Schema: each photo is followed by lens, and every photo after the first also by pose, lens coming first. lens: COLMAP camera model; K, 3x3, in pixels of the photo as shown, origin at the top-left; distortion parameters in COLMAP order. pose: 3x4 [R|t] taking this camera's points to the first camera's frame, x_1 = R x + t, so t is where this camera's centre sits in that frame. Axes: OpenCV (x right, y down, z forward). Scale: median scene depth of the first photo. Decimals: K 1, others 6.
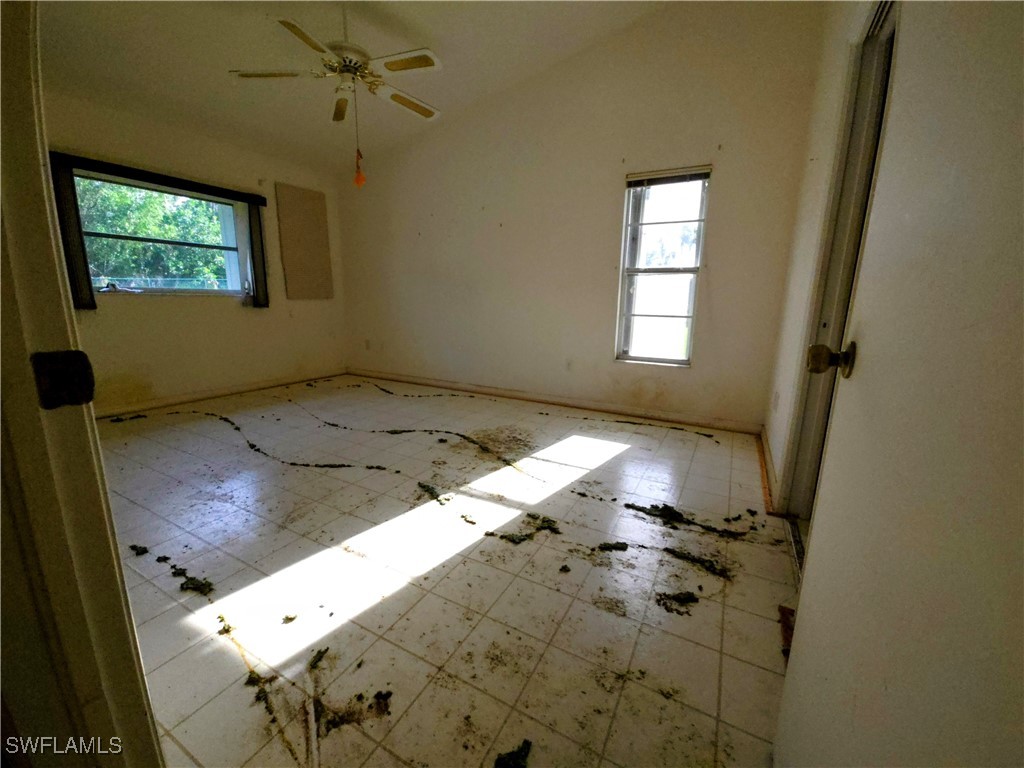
lens RADIAL K [[416.2, 0, 508.6], [0, 416.2, 383.1], [0, 0, 1]] dist [0.001035, 0.000113]
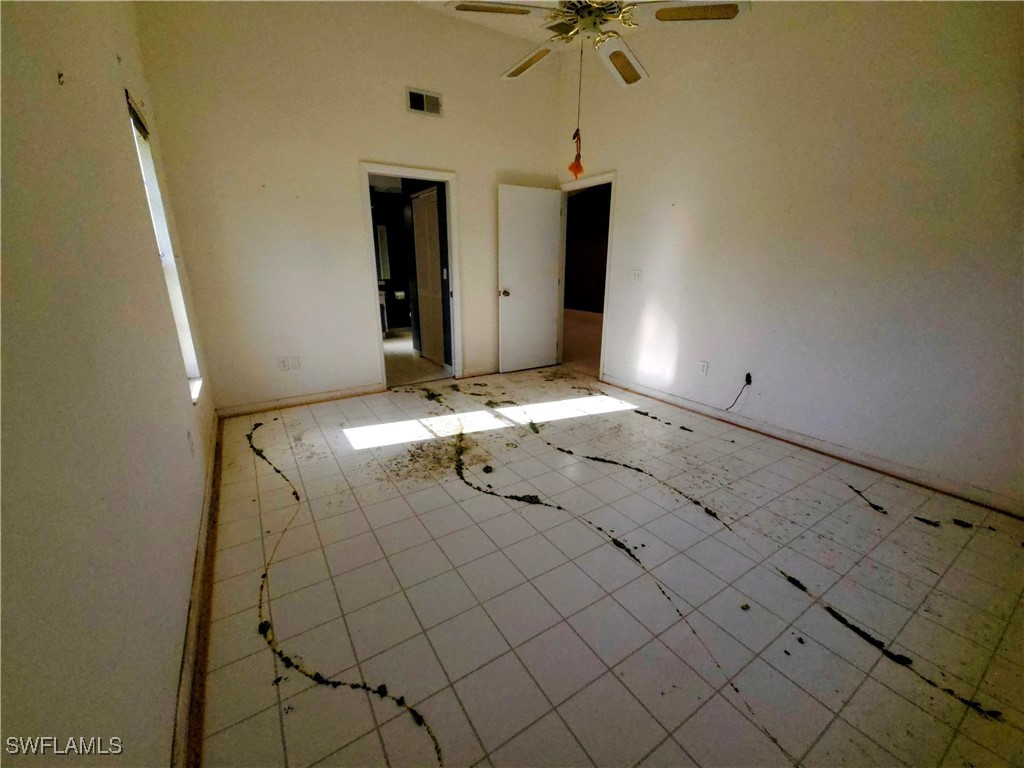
lens RADIAL K [[416.2, 0, 508.6], [0, 416.2, 383.1], [0, 0, 1]] dist [0.001035, 0.000113]
pose [[-0.876996, -0.151946, 0.455841, -0.683635], [0.080491, 0.888822, 0.451128, -0.499707], [-0.473709, 0.432328, -0.767263, 1.890167]]
